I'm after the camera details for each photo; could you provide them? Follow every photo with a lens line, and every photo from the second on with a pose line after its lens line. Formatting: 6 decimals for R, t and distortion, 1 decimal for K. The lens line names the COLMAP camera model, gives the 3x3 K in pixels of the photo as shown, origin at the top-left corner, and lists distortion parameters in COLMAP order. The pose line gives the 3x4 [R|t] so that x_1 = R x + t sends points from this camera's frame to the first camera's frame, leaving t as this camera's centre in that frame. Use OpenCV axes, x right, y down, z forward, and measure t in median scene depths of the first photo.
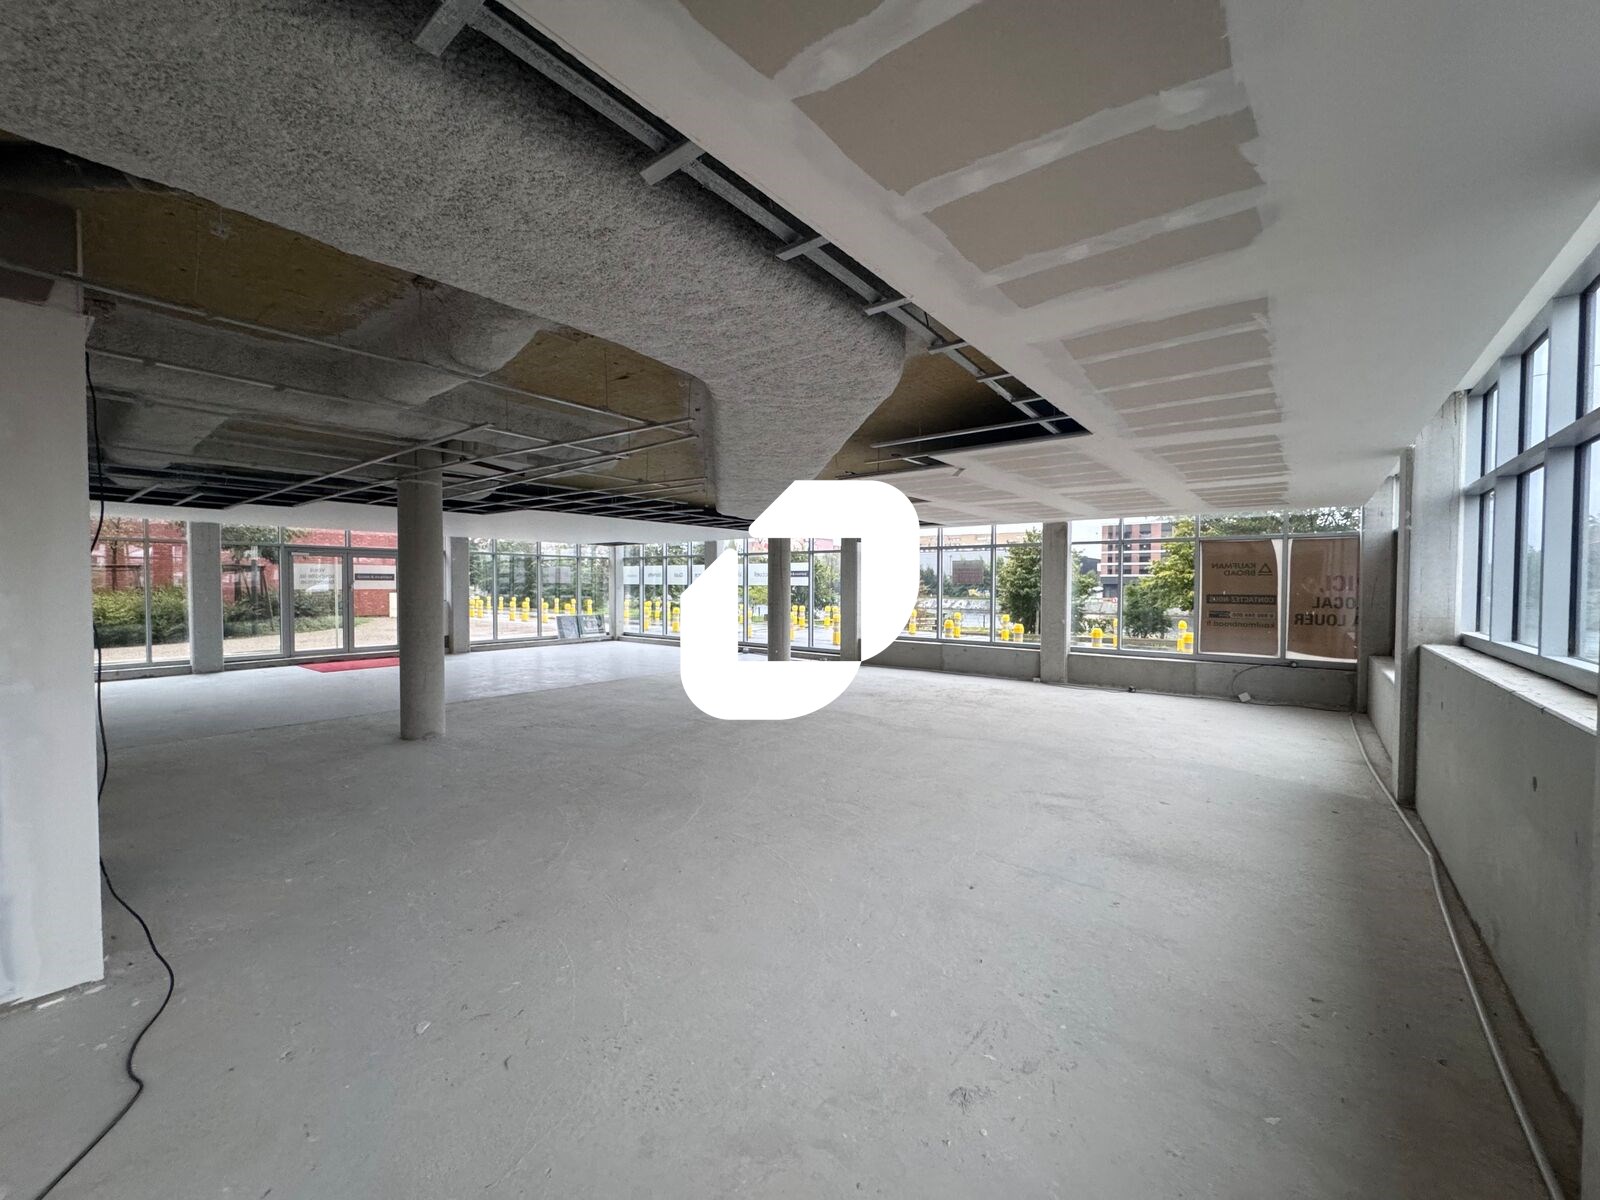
lens RADIAL K [[633.0, 0, 804.0], [0, 633.0, 596.1], [0, 0, 1]] dist [-0.000808, 0.000004]
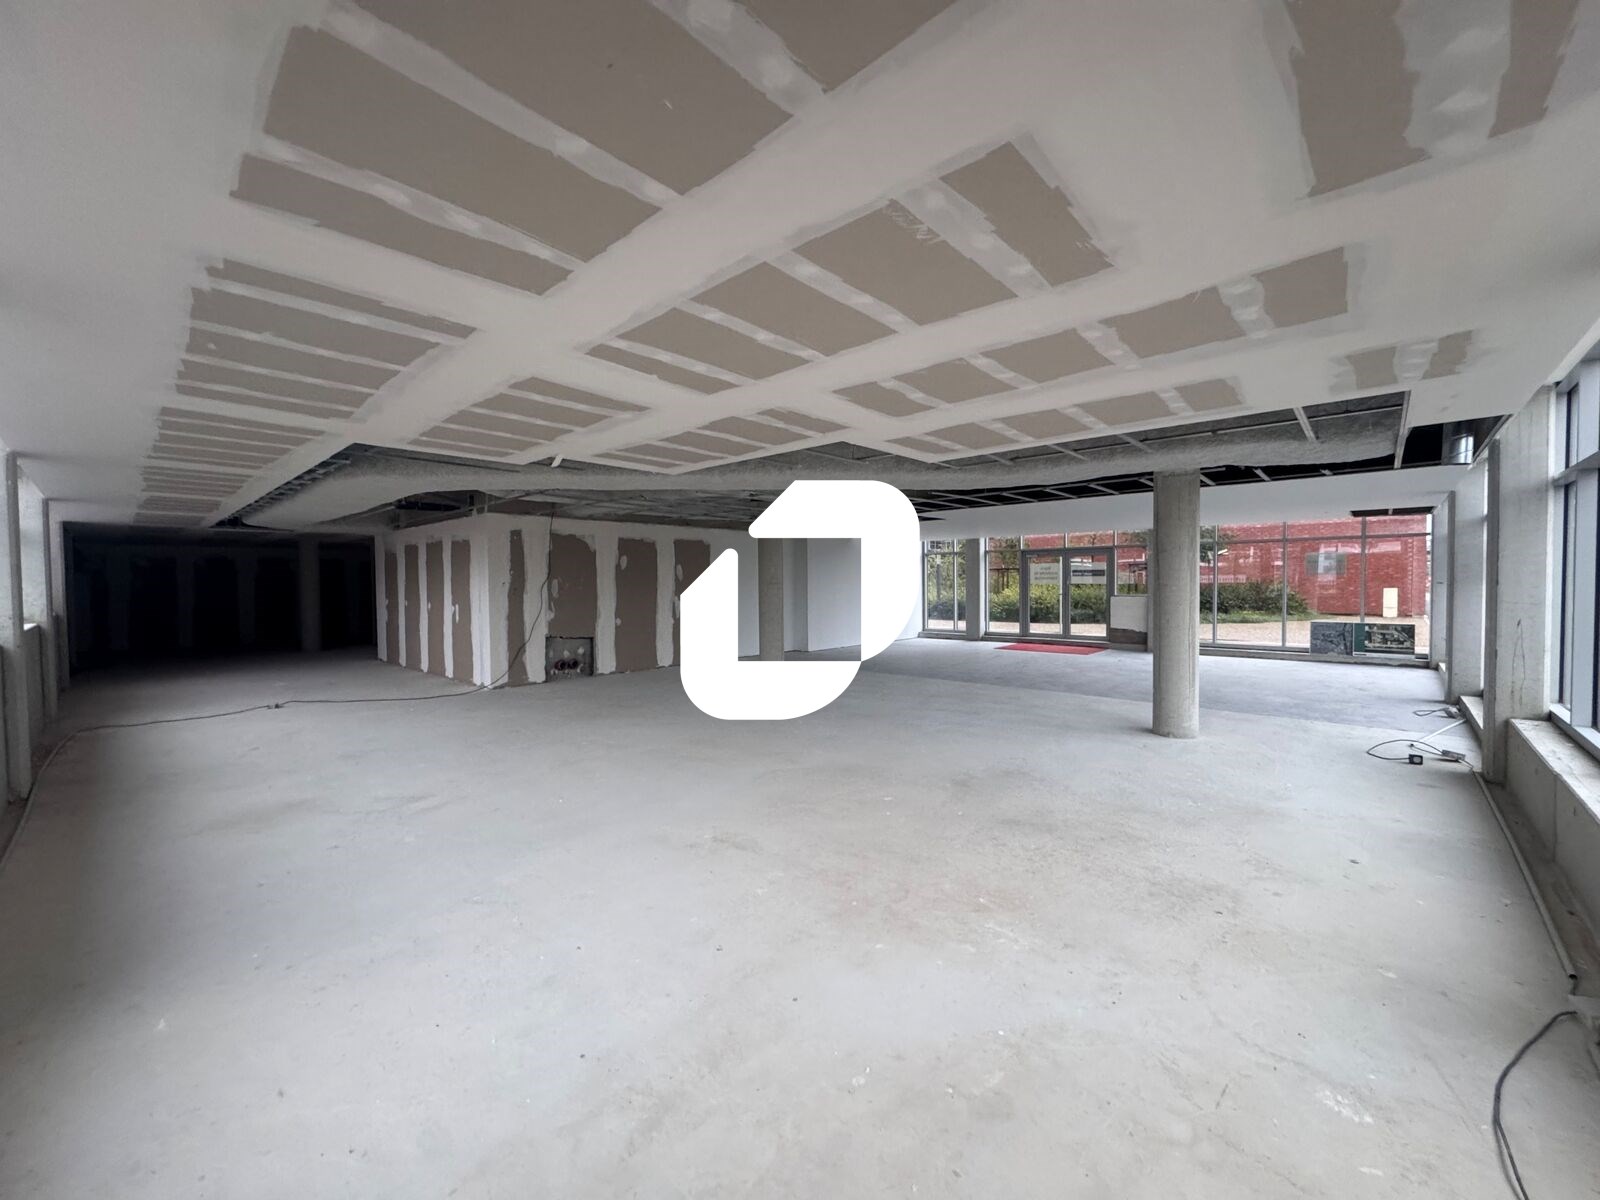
lens RADIAL K [[633.0, 0, 799.2], [0, 633.0, 600.2], [0, 0, 1]] dist [-0.000808, 0.000004]
pose [[-0.084452, 0.028864, -0.996009, 1.535445], [-0.010314, 0.999501, 0.029840, -0.034310], [0.996374, 0.012793, -0.084112, 1.922513]]
